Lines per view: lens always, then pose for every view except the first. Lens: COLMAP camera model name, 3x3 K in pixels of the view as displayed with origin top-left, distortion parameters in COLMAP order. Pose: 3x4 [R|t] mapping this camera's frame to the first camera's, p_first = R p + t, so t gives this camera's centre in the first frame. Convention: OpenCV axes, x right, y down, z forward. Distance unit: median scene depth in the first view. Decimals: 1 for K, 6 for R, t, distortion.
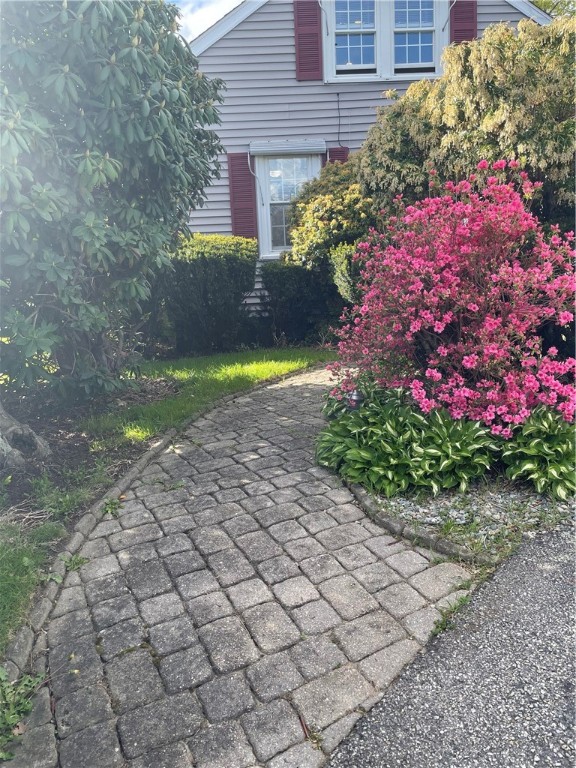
lens RADIAL K [[578.4, 0, 289.3], [0, 578.4, 391.5], [0, 0, 1]] dist [0.095644, -0.127743]
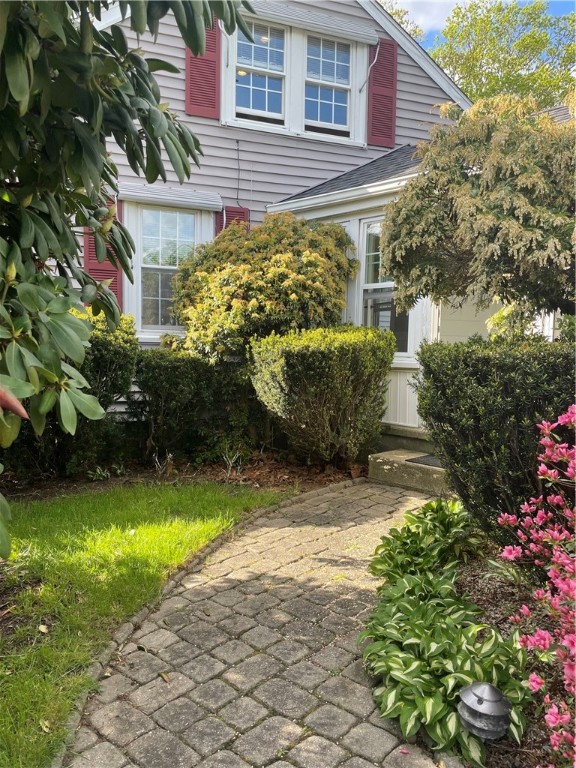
lens RADIAL K [[578.4, 0, 289.3], [0, 578.4, 391.5], [0, 0, 1]] dist [0.095644, -0.127743]
pose [[0.947206, 0.037561, 0.318417, -0.097603], [0.002214, 0.992324, -0.123643, -0.092146], [-0.320617, 0.117821, 0.939853, 0.324164]]
